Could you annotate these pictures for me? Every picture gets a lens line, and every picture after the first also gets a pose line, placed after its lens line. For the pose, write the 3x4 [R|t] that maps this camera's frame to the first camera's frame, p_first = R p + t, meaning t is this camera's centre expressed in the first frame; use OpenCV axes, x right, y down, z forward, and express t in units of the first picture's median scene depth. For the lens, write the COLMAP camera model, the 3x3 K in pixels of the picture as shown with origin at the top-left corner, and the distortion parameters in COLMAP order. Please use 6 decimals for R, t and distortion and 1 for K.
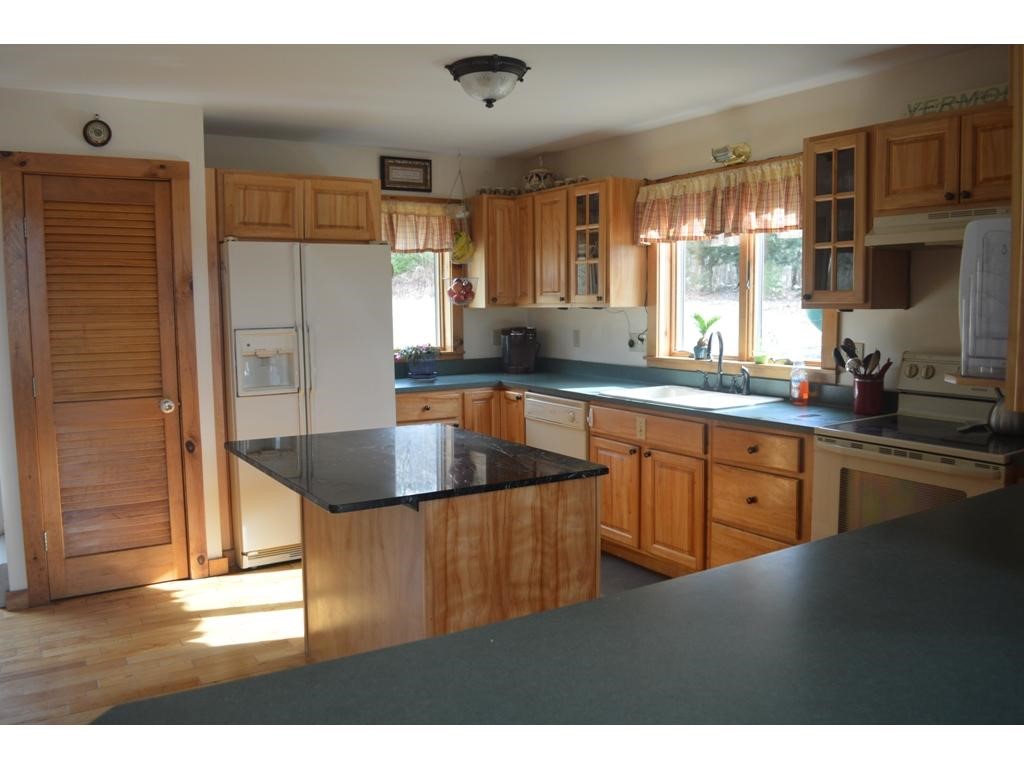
lens RADIAL K [[814.7, 0, 512.0], [0, 814.7, 384.0], [0, 0, 1]] dist [-0.079073, 0.004852]
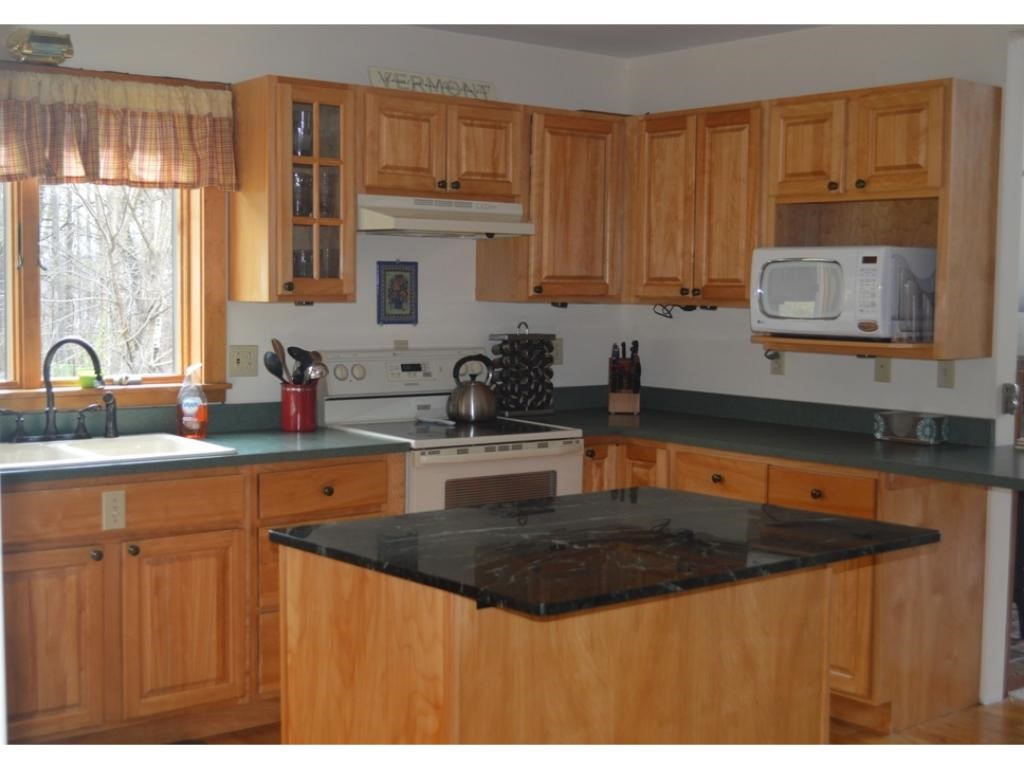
lens RADIAL K [[1369.6, 0, 512.0], [0, 1369.6, 384.0], [0, 0, 1]] dist [-0.005315, -0.016102]
pose [[-0.099698, -0.060288, 0.993190, -0.730316], [0.093117, 0.993217, 0.069637, -0.066514], [-0.990651, 0.099426, -0.093408, 0.708130]]
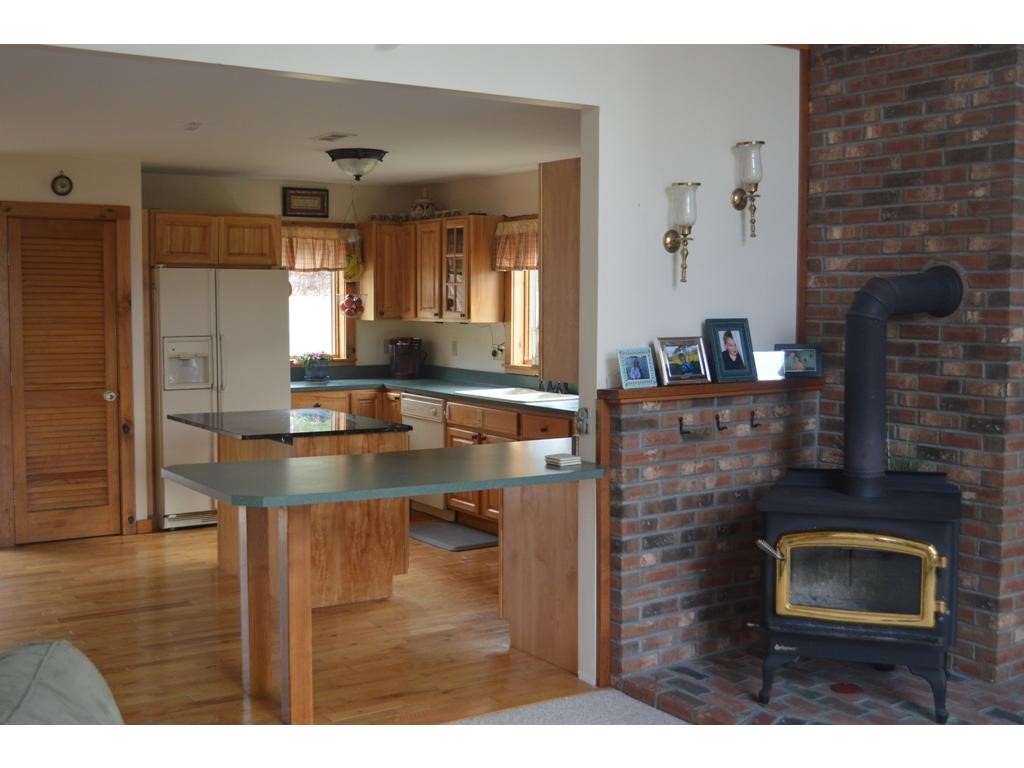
lens RADIAL K [[1170.5, 0, 512.0], [0, 1170.5, 384.0], [0, 0, 1]] dist [-0.048319, 0.000259]
pose [[0.999655, 0.013000, 0.022820, 0.147652], [-0.012369, 0.999543, -0.027591, 0.045076], [-0.023168, 0.027299, 0.999359, -0.756138]]
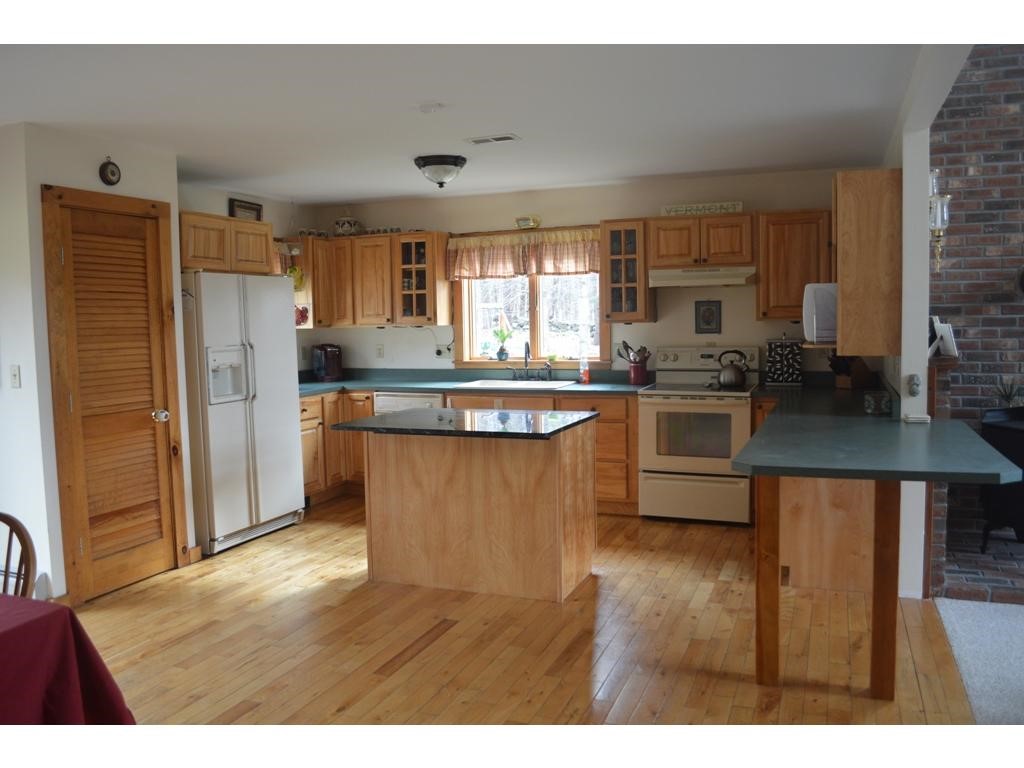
lens RADIAL K [[814.7, 0, 512.0], [0, 814.7, 384.0], [0, 0, 1]] dist [-0.079073, 0.004852]
pose [[0.811866, -0.053239, 0.581412, -0.596250], [0.071100, 0.997437, -0.007949, 0.023856], [-0.579499, 0.047792, 0.813571, -0.185723]]
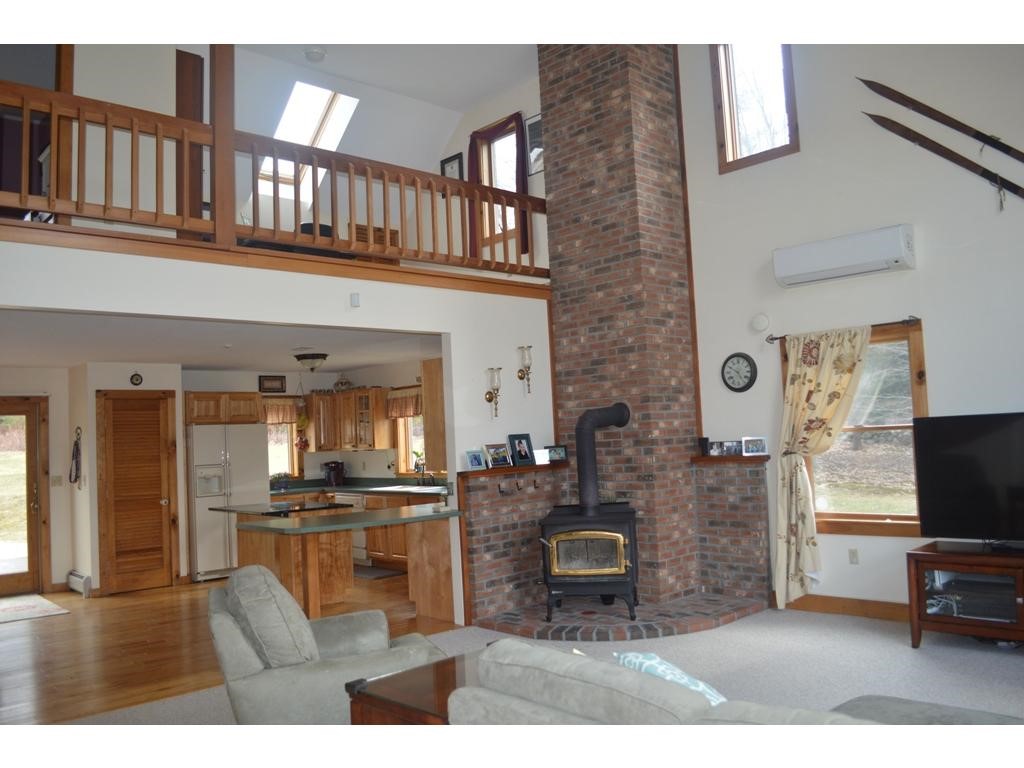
lens RADIAL K [[814.7, 0, 512.0], [0, 814.7, 384.0], [0, 0, 1]] dist [-0.079073, 0.004852]
pose [[0.981748, -0.023658, 0.188708, 0.078255], [0.055600, 0.984587, -0.165822, 0.108169], [-0.181877, 0.173288, 0.967932, -1.140226]]
